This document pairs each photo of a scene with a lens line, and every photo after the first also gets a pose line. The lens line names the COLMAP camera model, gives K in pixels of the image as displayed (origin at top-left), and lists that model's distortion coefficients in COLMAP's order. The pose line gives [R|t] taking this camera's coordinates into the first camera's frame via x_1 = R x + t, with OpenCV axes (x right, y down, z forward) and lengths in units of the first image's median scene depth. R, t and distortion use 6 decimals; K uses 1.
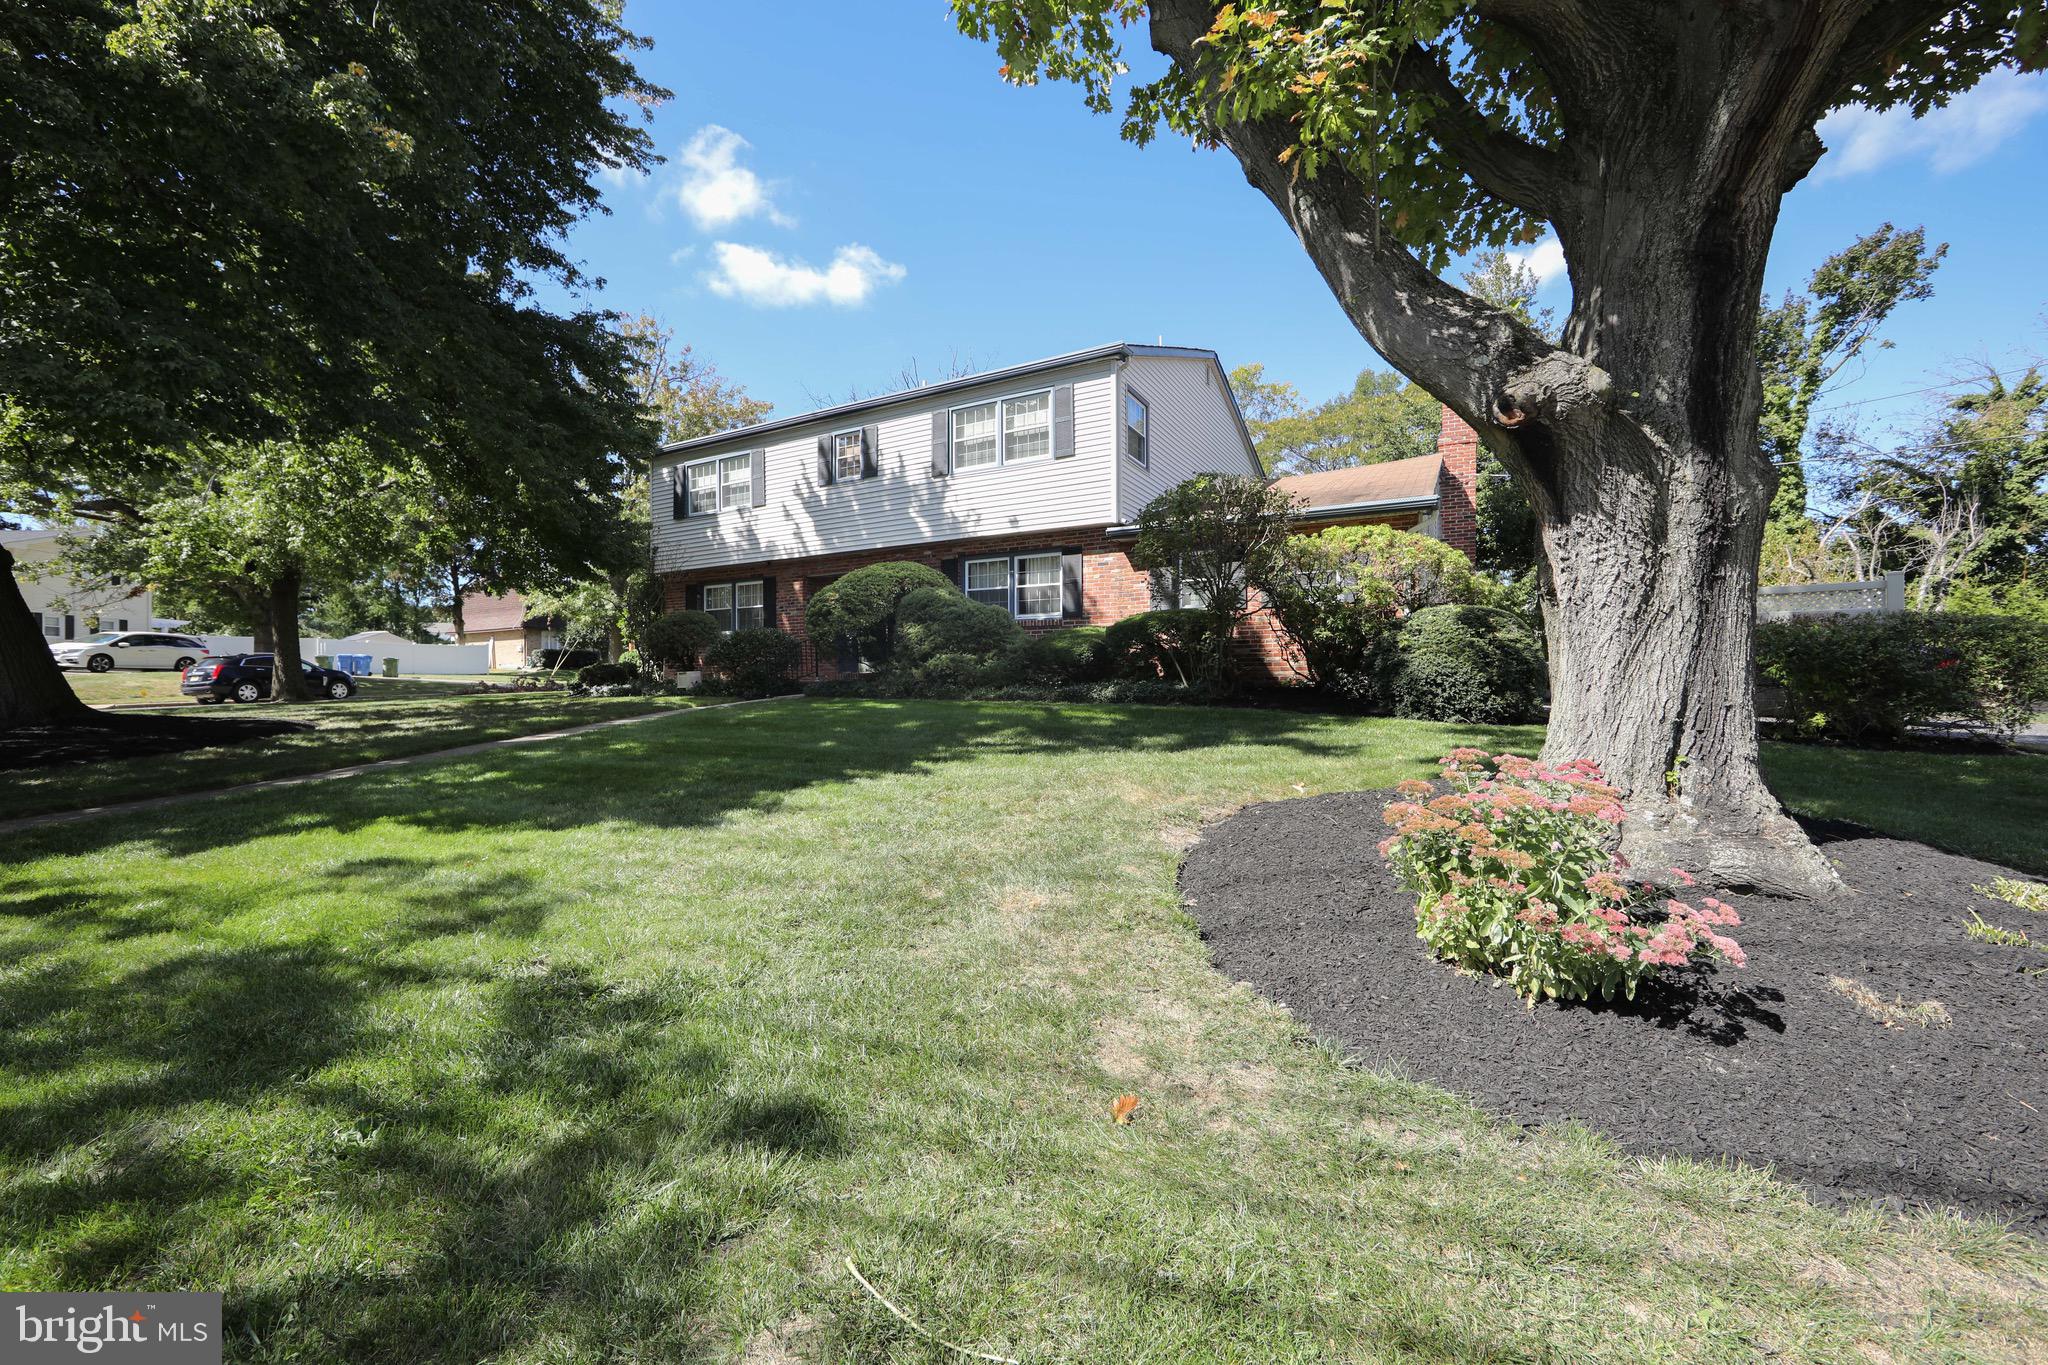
lens RADIAL K [[806.6, 0, 1022.9], [0, 806.6, 682.6], [0, 0, 1]] dist [-0.010343, -0.000153]
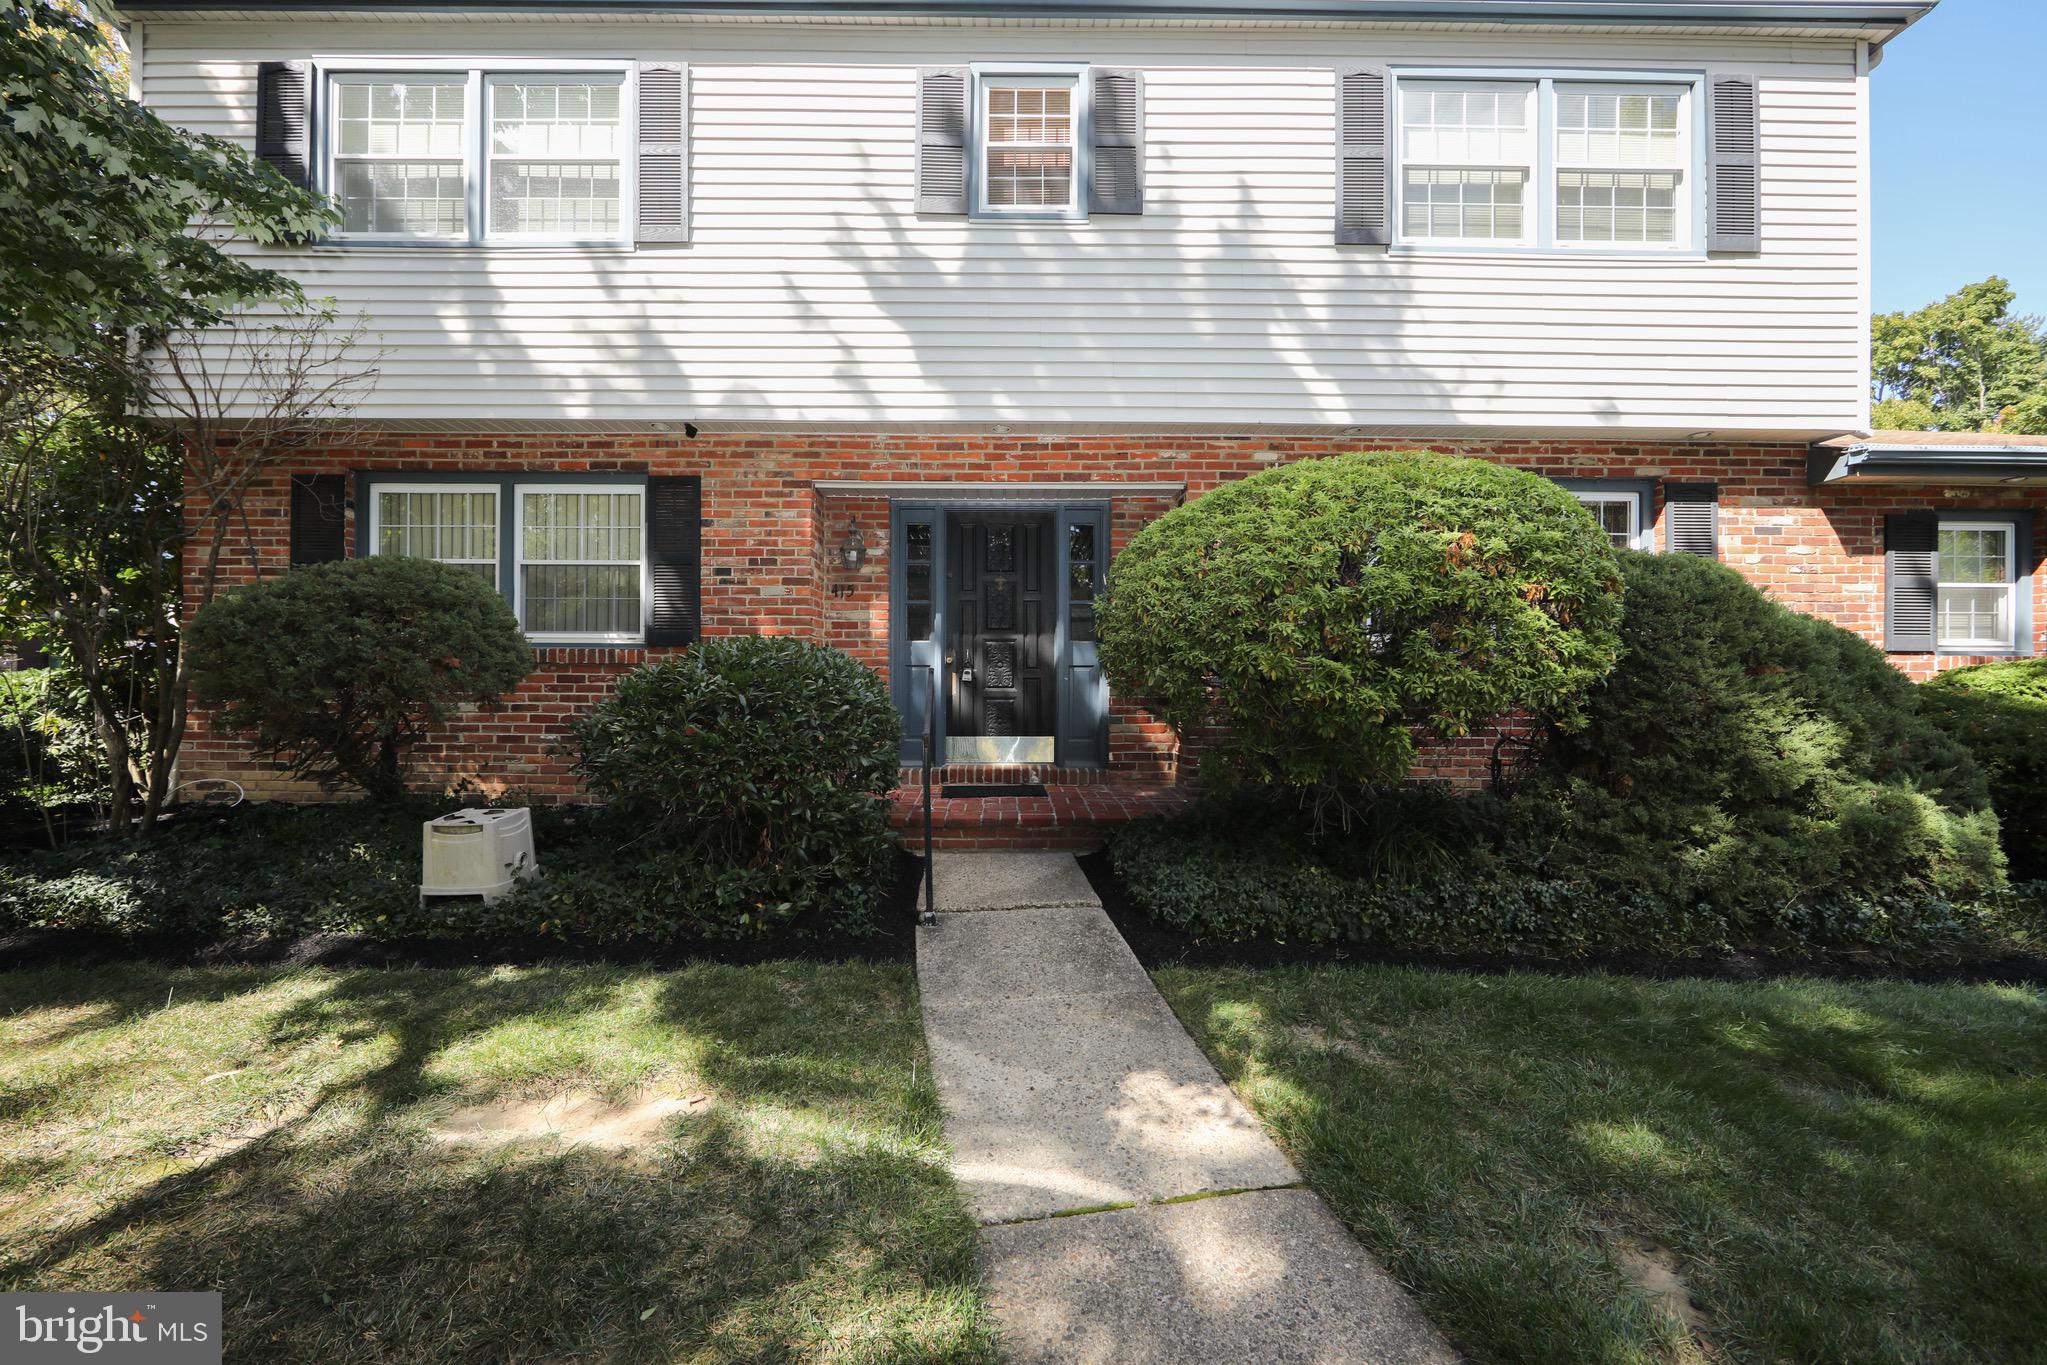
lens RADIAL K [[806.2, 0, 1020.7], [0, 806.2, 683.3], [0, 0, 1]] dist [-0.010343, -0.000153]
pose [[0.863941, 0.009924, 0.503495, -0.426743], [-0.000639, 0.999827, -0.018611, -0.056746], [-0.503592, 0.015757, 0.863798, 0.795736]]
